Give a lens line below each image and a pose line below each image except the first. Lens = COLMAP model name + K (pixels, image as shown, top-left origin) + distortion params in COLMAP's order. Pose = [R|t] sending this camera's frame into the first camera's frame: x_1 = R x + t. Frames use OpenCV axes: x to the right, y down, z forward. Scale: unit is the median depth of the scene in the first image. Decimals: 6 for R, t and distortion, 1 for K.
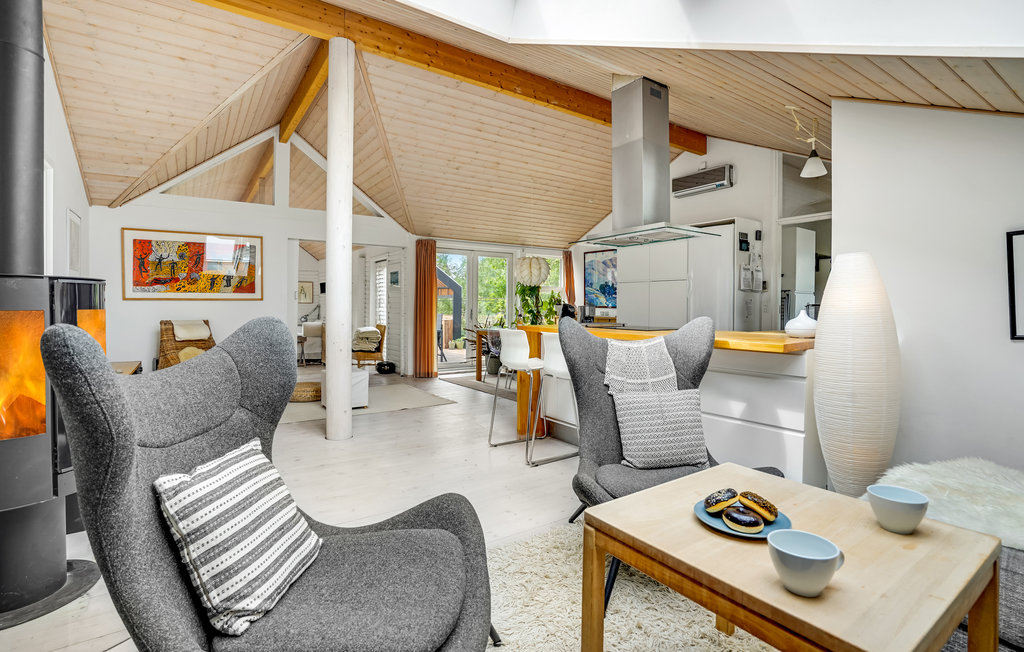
lens RADIAL K [[475.1, 0, 509.7], [0, 475.1, 308.6], [0, 0, 1]] dist [0.000126, 0.000030]
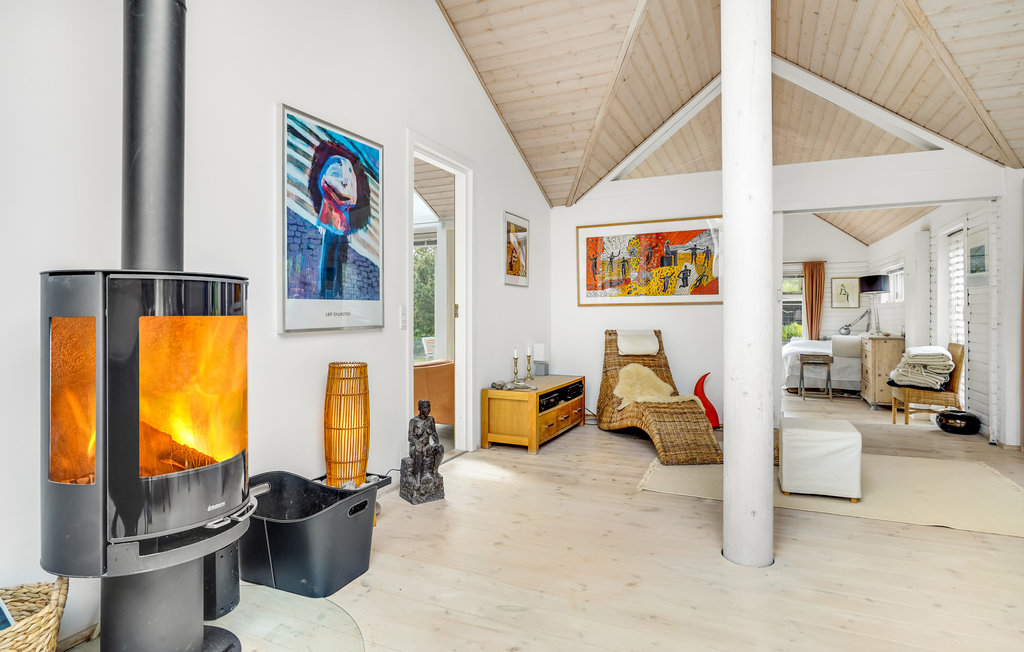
lens RADIAL K [[547.1, 0, 510.3], [0, 547.1, 309.5], [0, 0, 1]] dist [-0.028559, 0.000185]
pose [[0.511203, -0.010519, -0.859395, 0.013249], [0.001062, 0.999932, -0.011607, -0.000059], [0.859459, 0.005021, 0.511180, 0.332240]]
